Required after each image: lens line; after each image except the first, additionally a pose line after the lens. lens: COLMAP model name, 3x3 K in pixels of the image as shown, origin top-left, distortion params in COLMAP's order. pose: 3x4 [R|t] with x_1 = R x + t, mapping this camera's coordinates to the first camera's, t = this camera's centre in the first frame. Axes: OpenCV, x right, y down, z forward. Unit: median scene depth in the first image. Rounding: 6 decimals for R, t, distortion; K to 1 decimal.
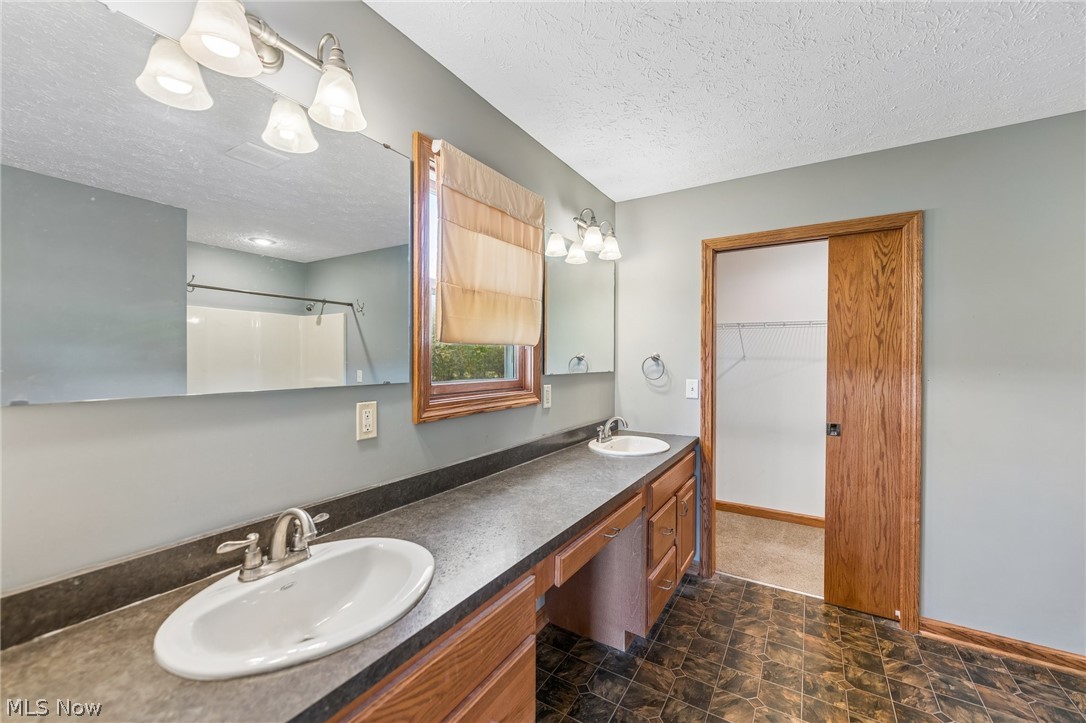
lens RADIAL K [[432.5, 0, 541.4], [0, 432.5, 360.5], [0, 0, 1]] dist [-0.002185, -0.000602]
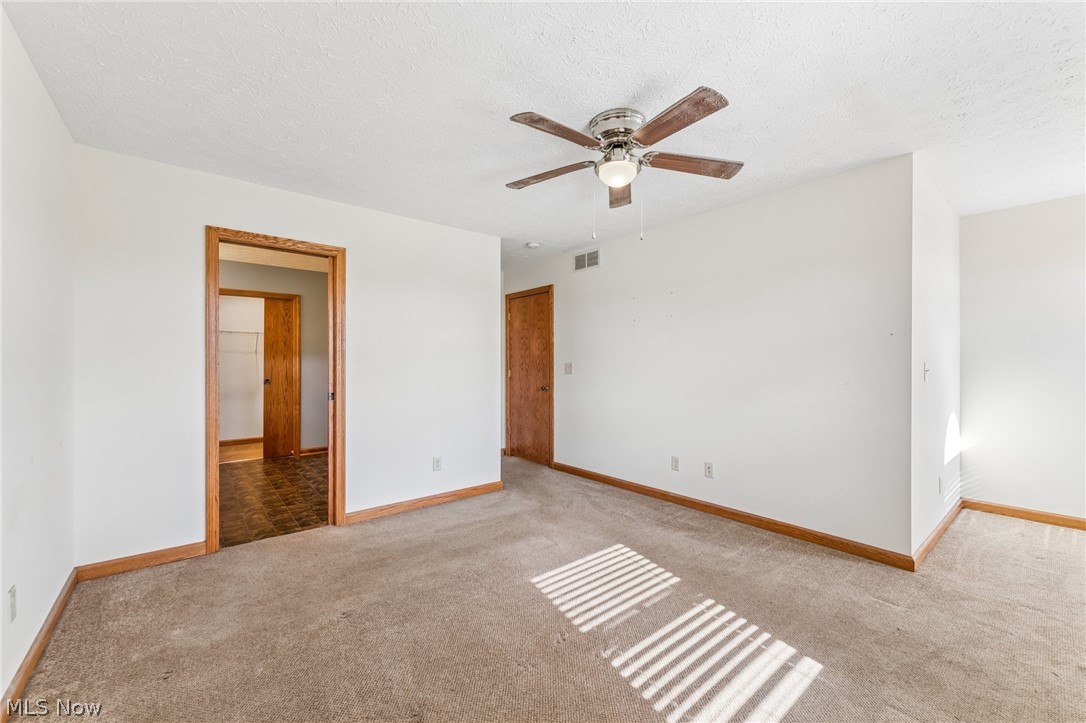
lens RADIAL K [[432.5, 0, 541.9], [0, 432.5, 362.4], [0, 0, 1]] dist [-0.002185, -0.000602]
pose [[0.333241, -0.003288, 0.942836, -1.058261], [0.004486, 0.999988, 0.001902, 0.062131], [-0.942831, 0.003596, 0.333251, -1.207527]]
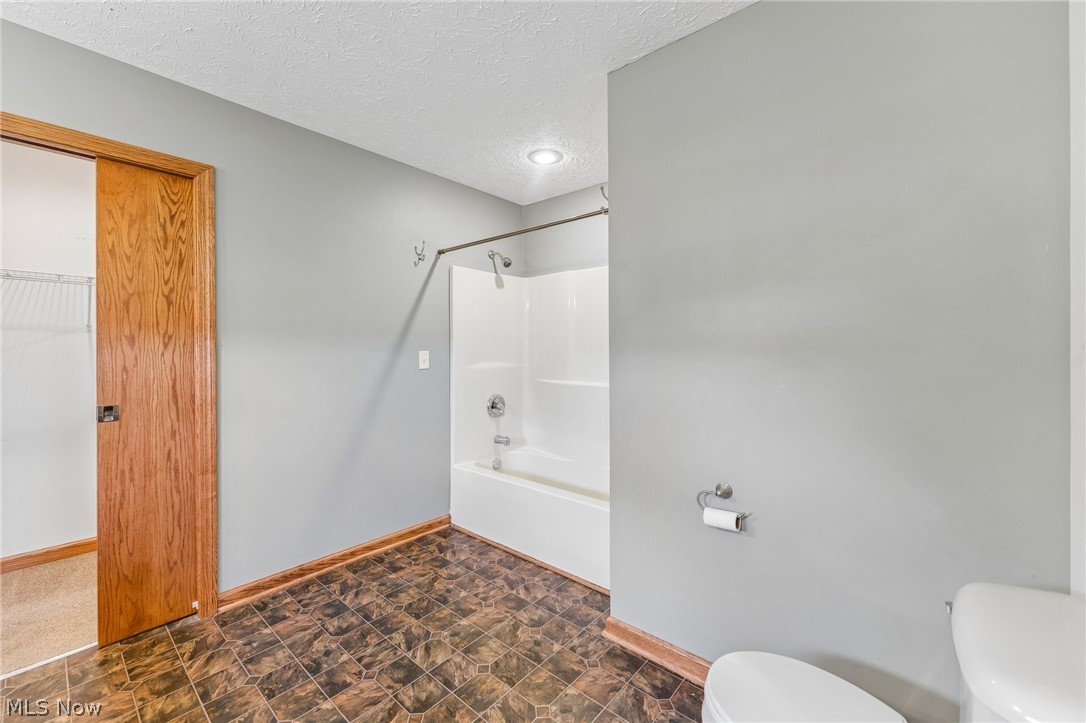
lens RADIAL K [[432.5, 0, 533.7], [0, 432.5, 353.6], [0, 0, 1]] dist [-0.002185, -0.000602]
pose [[0.155472, -0.009789, 0.987792, 0.047857], [0.008616, 0.999926, 0.008553, 0.057421], [-0.987803, 0.007181, 0.155545, 0.151339]]
